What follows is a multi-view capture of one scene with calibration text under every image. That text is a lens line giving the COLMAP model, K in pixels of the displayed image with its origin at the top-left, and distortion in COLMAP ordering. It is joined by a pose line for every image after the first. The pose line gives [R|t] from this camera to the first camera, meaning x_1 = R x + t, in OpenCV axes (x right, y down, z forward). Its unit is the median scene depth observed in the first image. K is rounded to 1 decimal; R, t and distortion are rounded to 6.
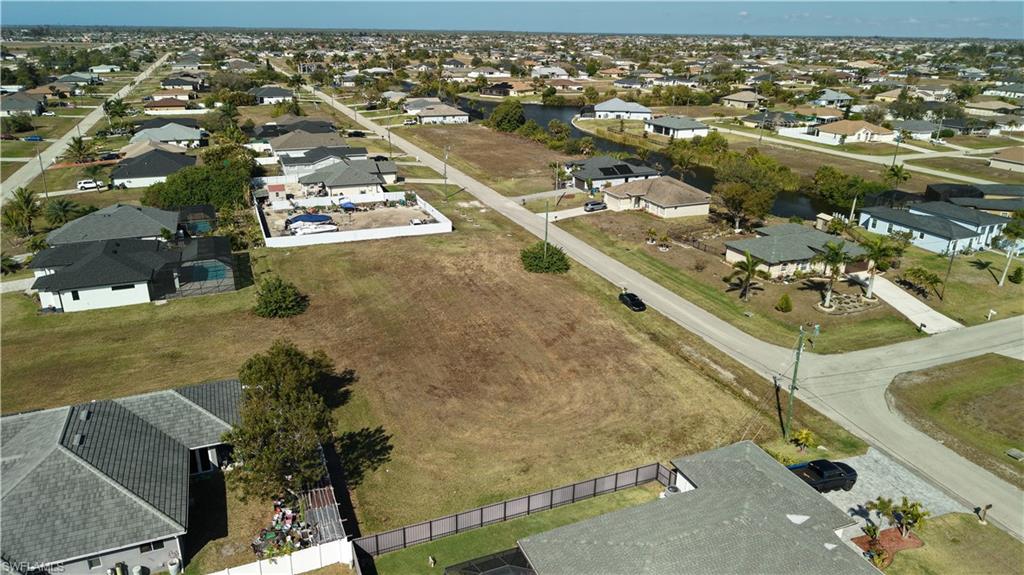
lens RADIAL K [[683.9, 0, 513.5], [0, 683.9, 288.2], [0, 0, 1]] dist [0.038261, -0.049279]
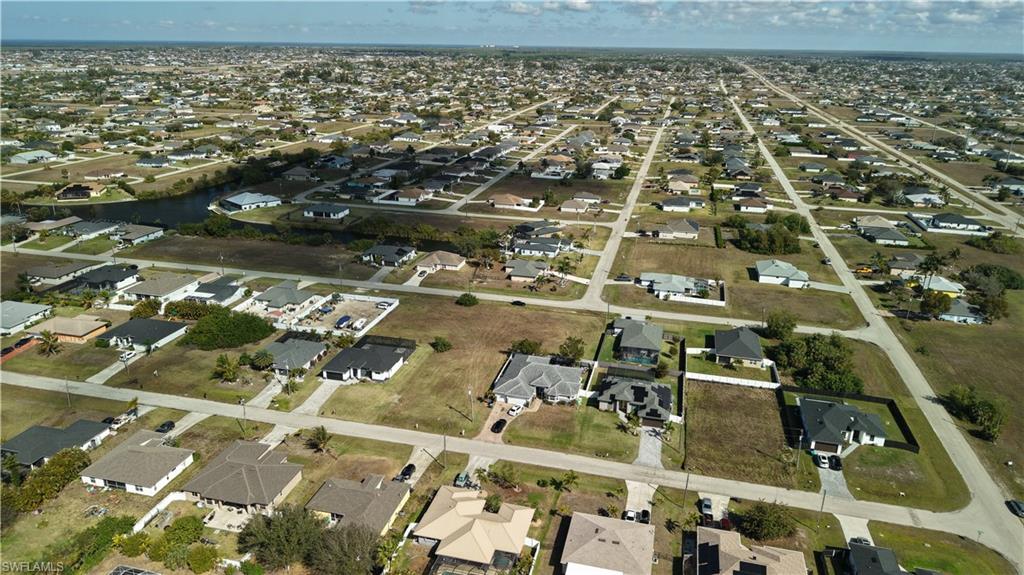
lens RADIAL K [[683.9, 0, 513.5], [0, 683.9, 288.2], [0, 0, 1]] dist [0.038261, -0.049279]
pose [[0.602391, -0.275083, 0.749302, -1.399895], [0.277203, 0.952408, 0.126794, -0.293125], [-0.748521, 0.131330, 0.649976, -0.566058]]
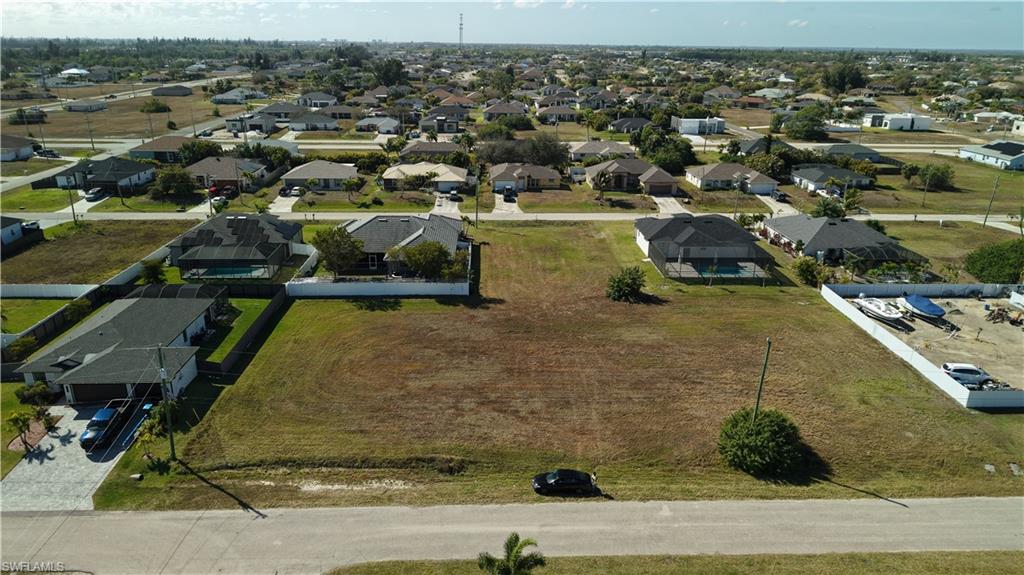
lens RADIAL K [[688.8, 0, 514.4], [0, 688.8, 285.1], [0, 0, 1]] dist [0.005169, -0.004875]
pose [[-0.353895, 0.296570, -0.887020, 0.516115], [-0.345715, 0.839747, 0.418695, -0.279709], [0.869045, 0.454831, -0.194654, 0.762052]]
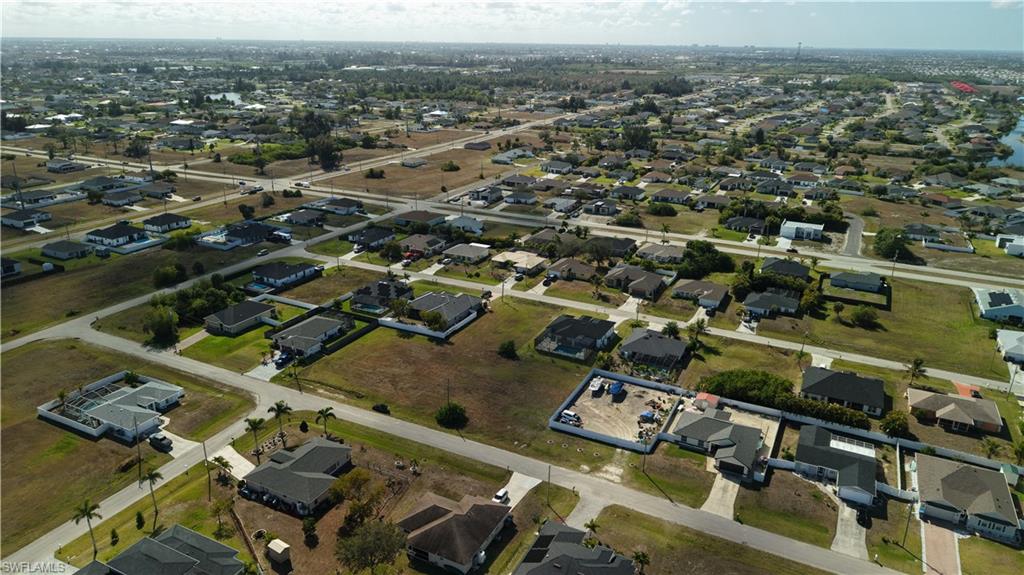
lens RADIAL K [[691.7, 0, 515.1], [0, 691.7, 267.0], [0, 0, 1]] dist [0.033855, -0.041739]
pose [[-0.761611, 0.180701, -0.622330, 0.774638], [-0.249903, 0.804159, 0.539330, -1.084500], [0.597910, 0.566282, -0.567299, 1.593185]]
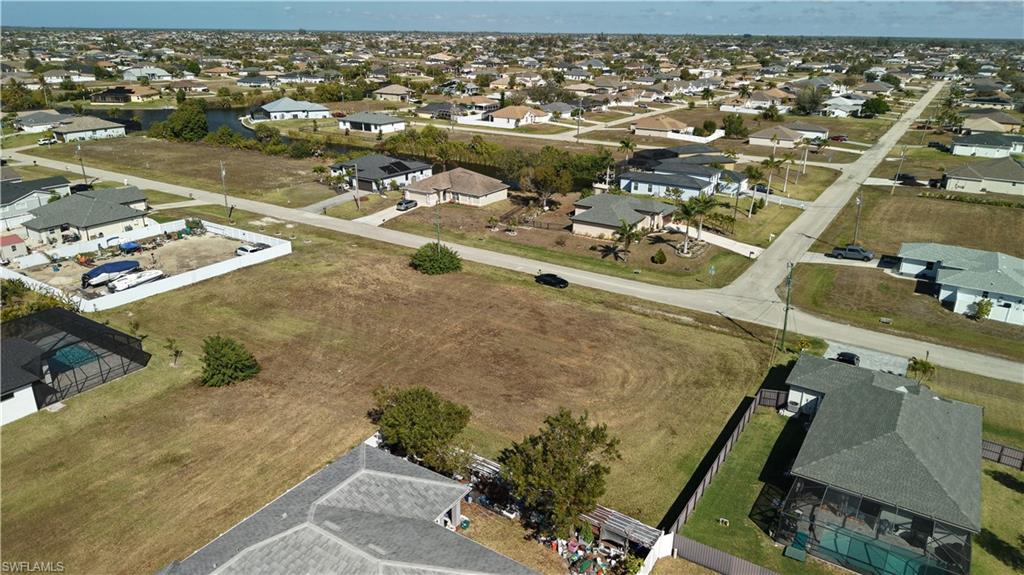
lens RADIAL K [[683.9, 0, 513.5], [0, 683.9, 288.2], [0, 0, 1]] dist [0.038261, -0.049279]
pose [[0.826389, -0.202009, 0.525617, -0.339173], [0.198623, 0.978011, 0.063595, -0.037743], [-0.526906, 0.051845, 0.848341, 0.089288]]
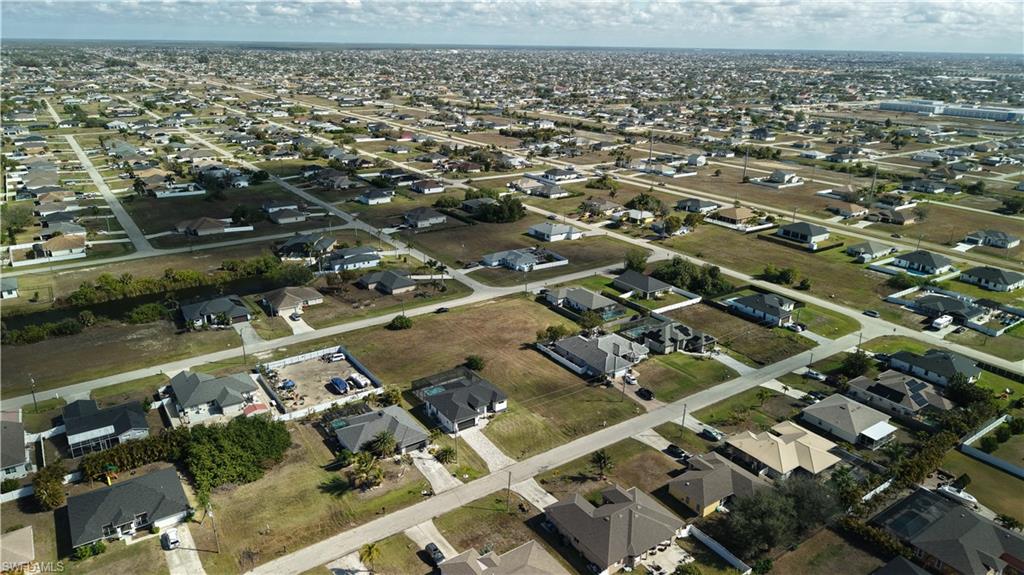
lens RADIAL K [[683.9, 0, 513.5], [0, 683.9, 288.2], [0, 0, 1]] dist [0.038261, -0.049279]
pose [[-0.205242, -0.346783, 0.915214, -1.703021], [0.331100, 0.855383, 0.398363, -0.761581], [-0.921004, 0.384789, -0.060740, 0.665706]]
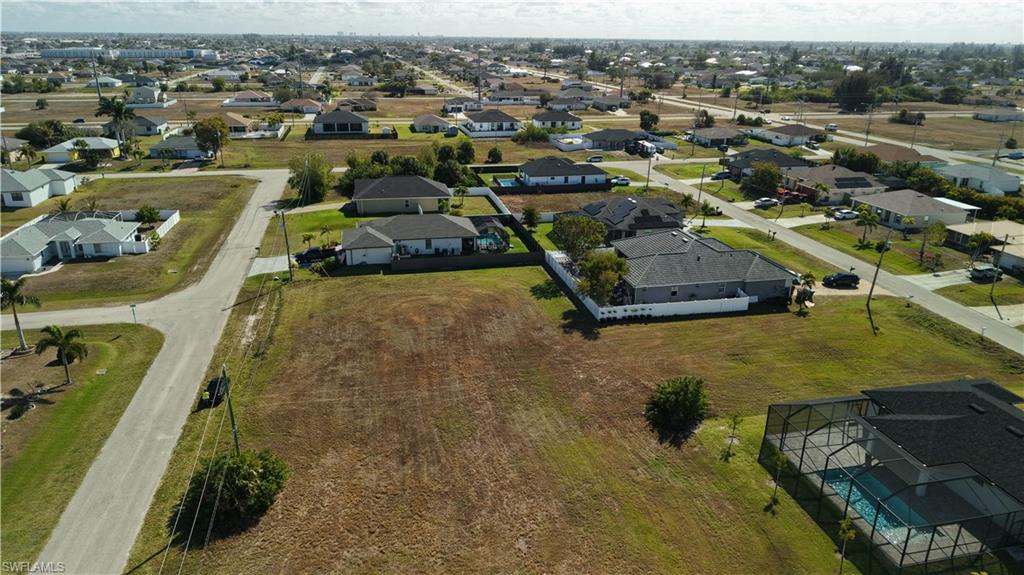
lens RADIAL K [[683.9, 0, 513.5], [0, 683.9, 288.2], [0, 0, 1]] dist [0.038261, -0.049279]
pose [[-0.984031, -0.084877, 0.156456, -0.193261], [0.038492, 0.756712, 0.652614, -0.412984], [-0.173784, 0.648215, -0.741361, 1.087932]]
